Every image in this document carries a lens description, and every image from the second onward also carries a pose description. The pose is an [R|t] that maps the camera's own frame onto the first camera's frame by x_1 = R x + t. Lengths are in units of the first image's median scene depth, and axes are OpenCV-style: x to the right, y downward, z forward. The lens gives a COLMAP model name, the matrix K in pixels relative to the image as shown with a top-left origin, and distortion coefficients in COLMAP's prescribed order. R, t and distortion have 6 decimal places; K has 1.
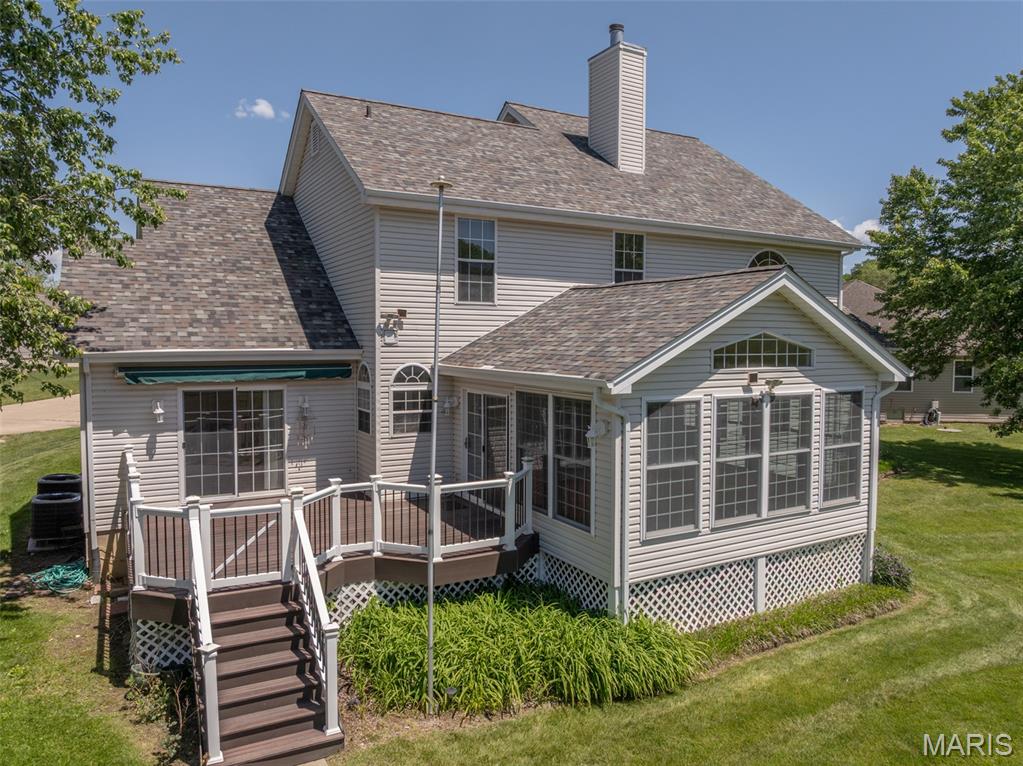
lens RADIAL K [[714.4, 0, 516.5], [0, 714.4, 384.6], [0, 0, 1]] dist [-0.033611, 0.000613]
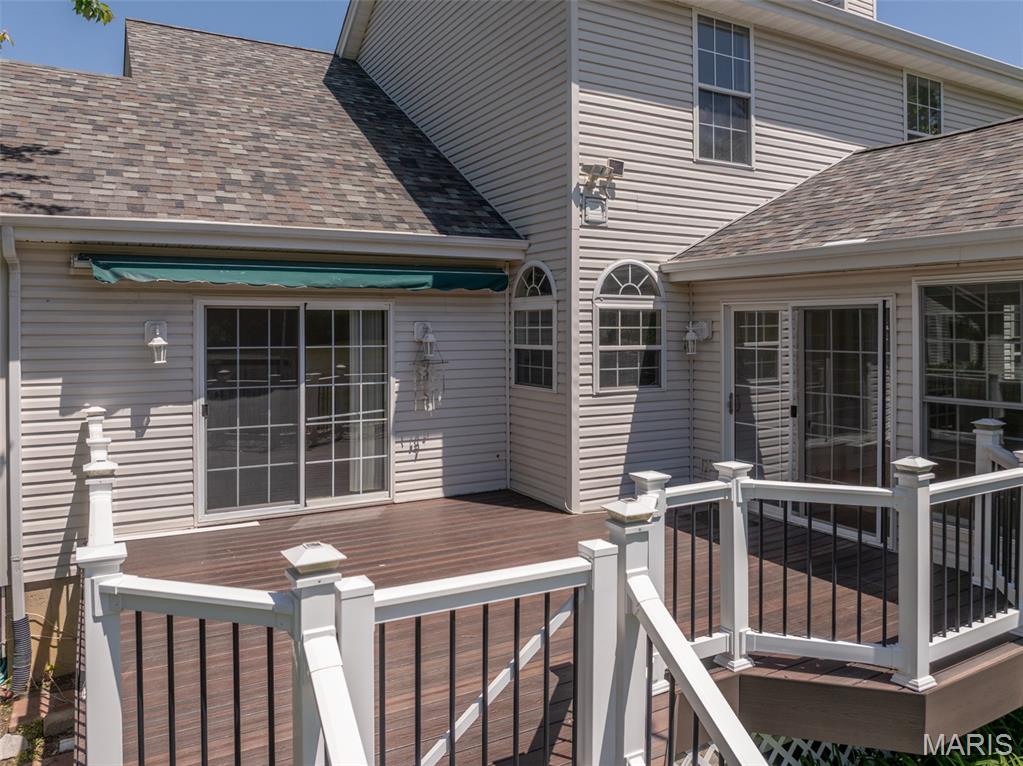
lens RADIAL K [[784.8, 0, 591.2], [0, 784.8, 329.7], [0, 0, 1]] dist [-0.036047, 0.007032]
pose [[0.998505, 0.000243, 0.054661, -0.211285], [0.002154, 0.999038, -0.043789, 0.051102], [-0.054619, 0.043842, 0.997544, 0.400159]]
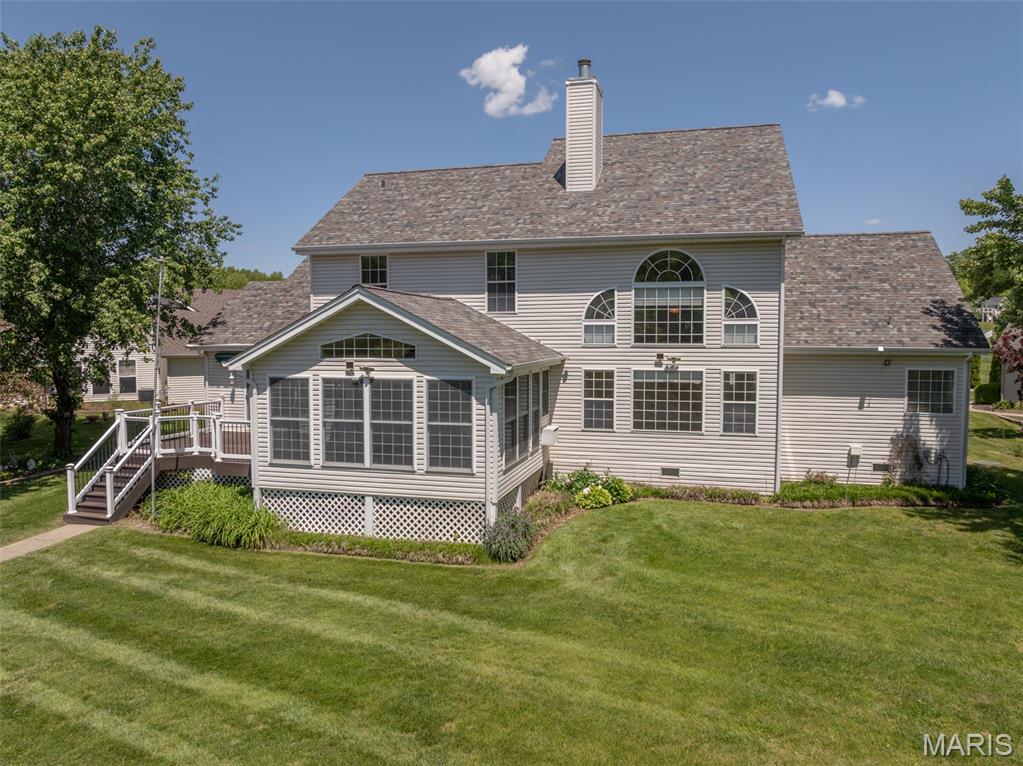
lens RADIAL K [[727.3, 0, 513.6], [0, 727.3, 380.4], [0, 0, 1]] dist [-0.035370, -0.007899]
pose [[0.713882, 0.038420, -0.699211, 1.245554], [-0.042768, 0.999022, 0.011228, -0.007195], [0.698959, 0.021888, 0.714827, 0.152656]]
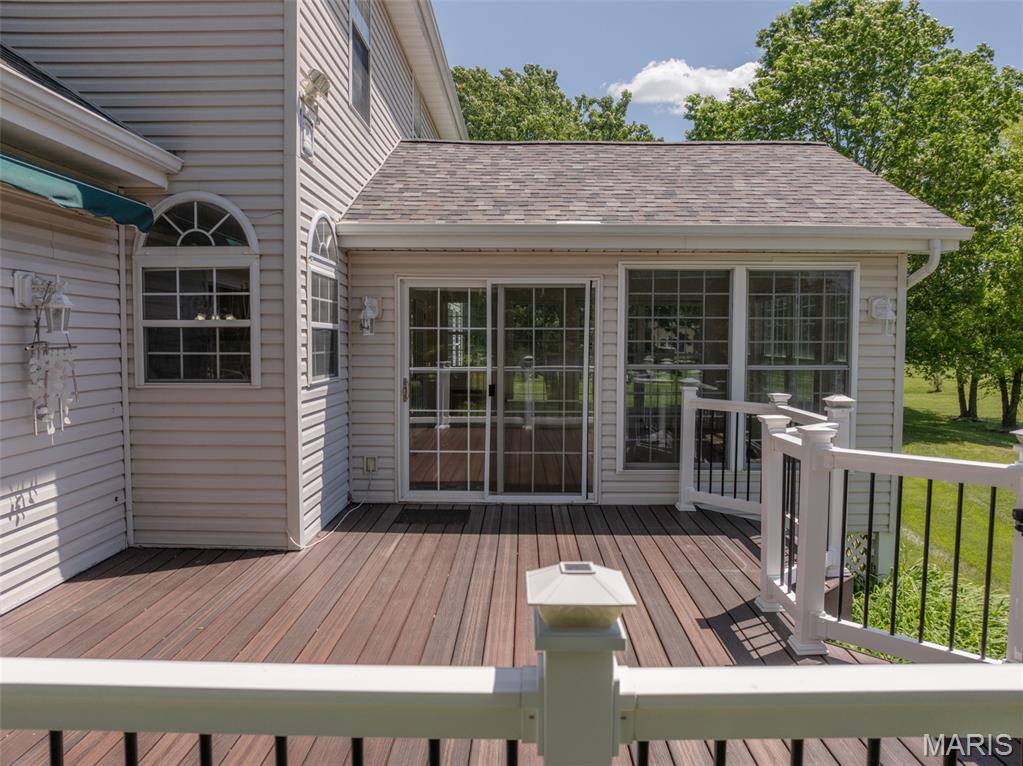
lens RADIAL K [[714.4, 0, 516.5], [0, 714.4, 384.6], [0, 0, 1]] dist [-0.033611, 0.000613]
pose [[0.497998, -0.051069, 0.865673, -0.467246], [0.044251, 0.998460, 0.033446, 0.064862], [-0.866049, 0.021651, 0.499491, 0.694442]]
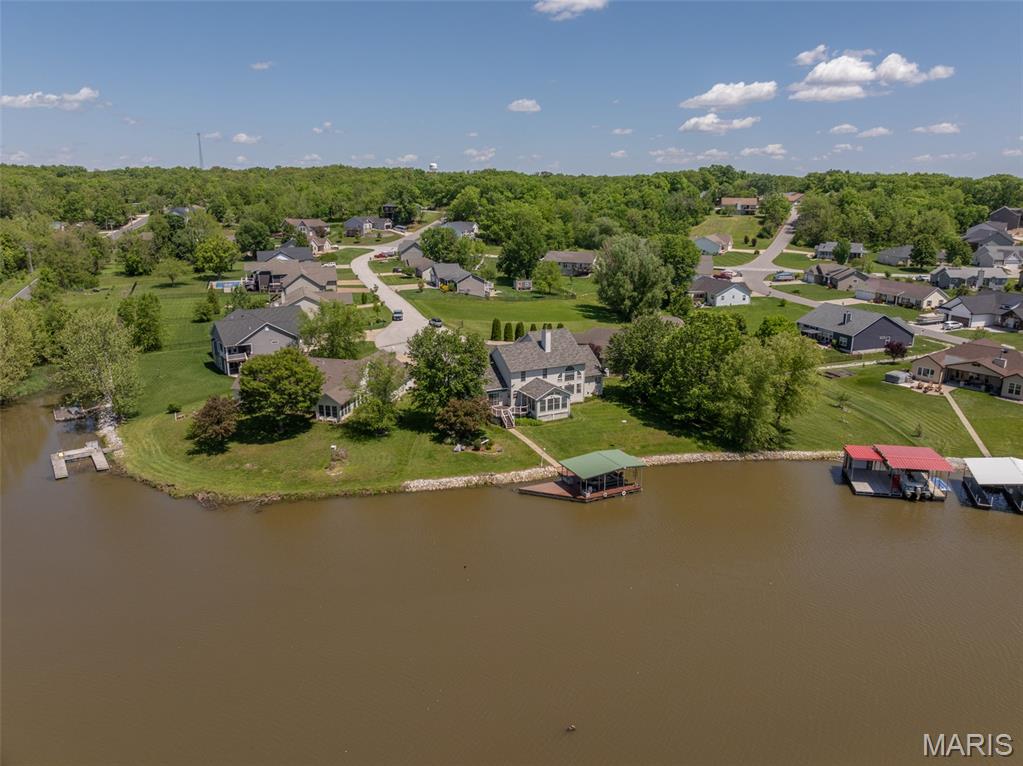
lens RADIAL K [[727.3, 0, 513.6], [0, 727.3, 380.4], [0, 0, 1]] dist [-0.035370, -0.007899]
pose [[0.999404, 0.006616, -0.033882, 0.110509], [0.000472, 0.978749, 0.205059, -1.836057], [0.034519, -0.204953, 0.978163, -7.071877]]
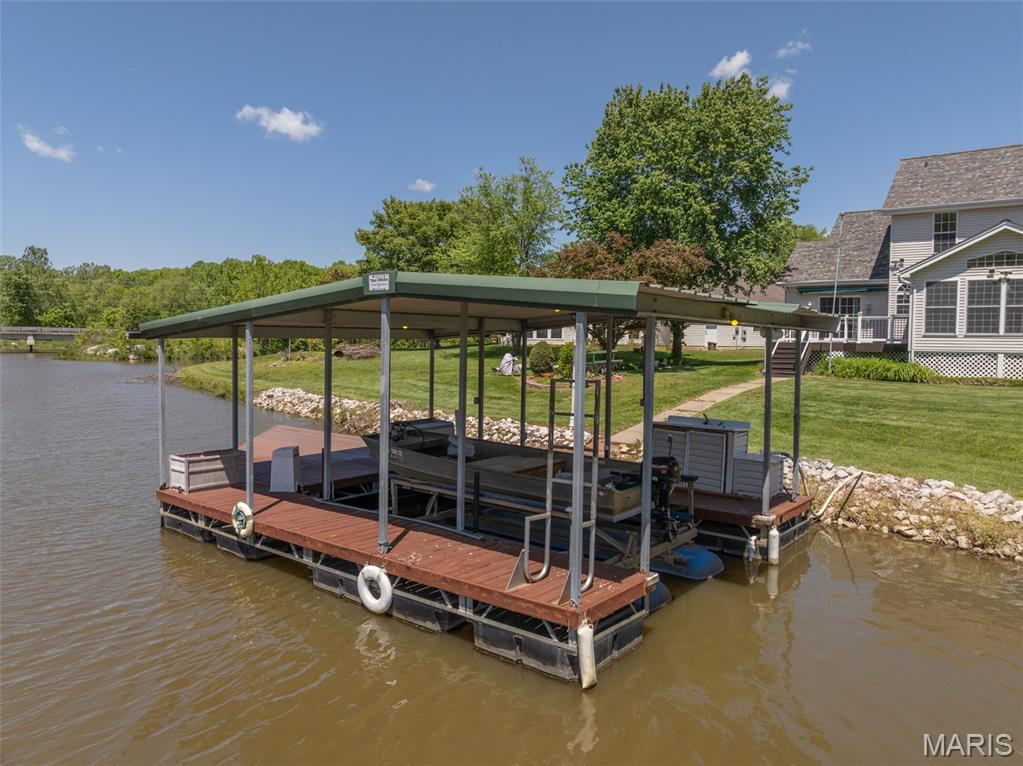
lens RADIAL K [[714.4, 0, 516.5], [0, 714.4, 384.6], [0, 0, 1]] dist [-0.033611, 0.000613]
pose [[0.400584, 0.059843, -0.914304, 1.421414], [-0.065547, 0.997180, 0.036549, 0.292044], [0.913913, 0.045289, 0.403376, -1.011210]]
